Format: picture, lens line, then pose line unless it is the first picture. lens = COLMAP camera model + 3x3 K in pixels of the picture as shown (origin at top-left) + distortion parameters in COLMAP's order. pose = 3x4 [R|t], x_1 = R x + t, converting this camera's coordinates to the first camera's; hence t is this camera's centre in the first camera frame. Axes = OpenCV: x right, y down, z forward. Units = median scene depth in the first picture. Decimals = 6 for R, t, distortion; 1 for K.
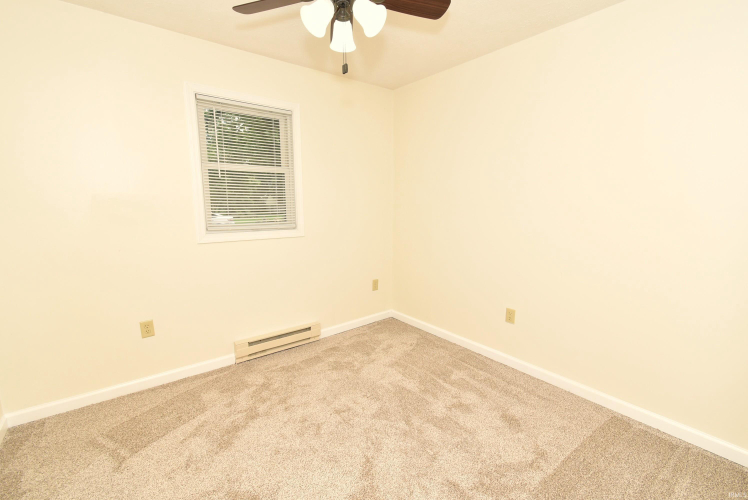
lens RADIAL K [[335.7, 0, 373.9], [0, 335.7, 249.4], [0, 0, 1]] dist [0.007674, -0.000393]
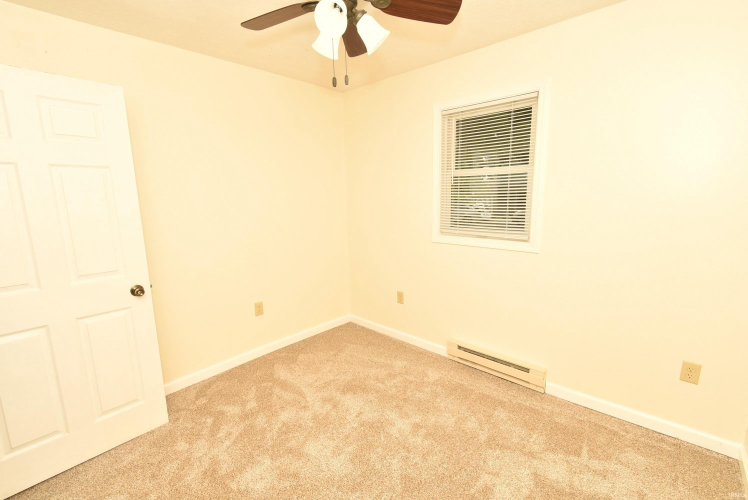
lens RADIAL K [[328.5, 0, 371.9], [0, 328.5, 251.7], [0, 0, 1]] dist [0.001775, -0.000120]
pose [[0.152514, 0.167841, -0.973945, 0.485111], [-0.129453, 0.980376, 0.148677, -0.109462], [0.979786, 0.103405, 0.171249, 0.520660]]
